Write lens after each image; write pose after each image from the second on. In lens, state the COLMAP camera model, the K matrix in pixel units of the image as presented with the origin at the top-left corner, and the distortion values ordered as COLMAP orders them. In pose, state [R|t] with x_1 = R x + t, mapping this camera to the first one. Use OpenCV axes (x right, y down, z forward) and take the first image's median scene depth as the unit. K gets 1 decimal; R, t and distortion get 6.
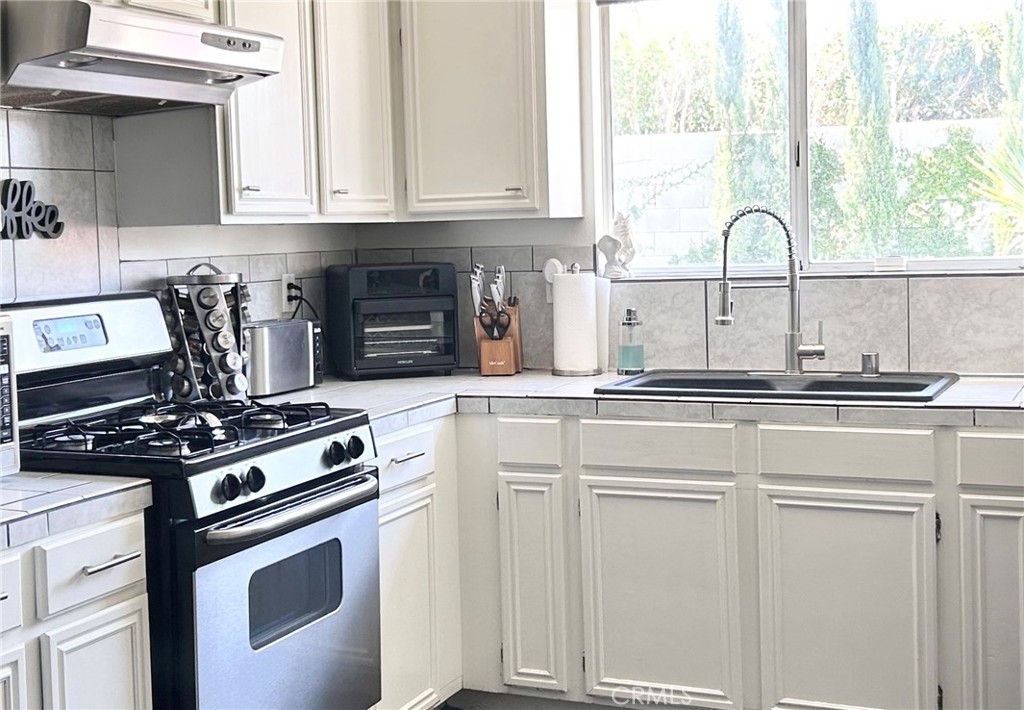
lens RADIAL K [[1290.7, 0, 512.1], [0, 1290.7, 325.4], [0, 0, 1]] dist [0.005921, -0.004147]
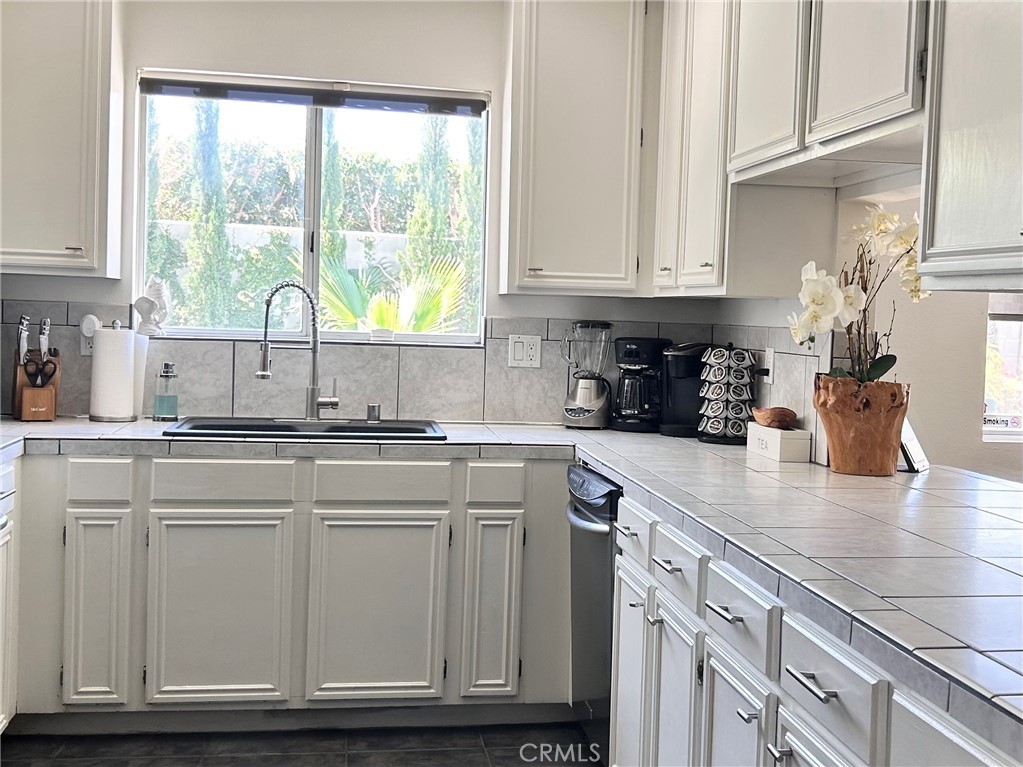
lens RADIAL K [[1090.8, 0, 511.5], [0, 1090.8, 383.5], [0, 0, 1]] dist [0.006492, -0.244360]
pose [[0.821790, 0.027137, 0.569144, -0.215887], [-0.021444, 0.999631, -0.016699, 0.015513], [-0.569387, 0.001519, 0.822069, 0.042816]]
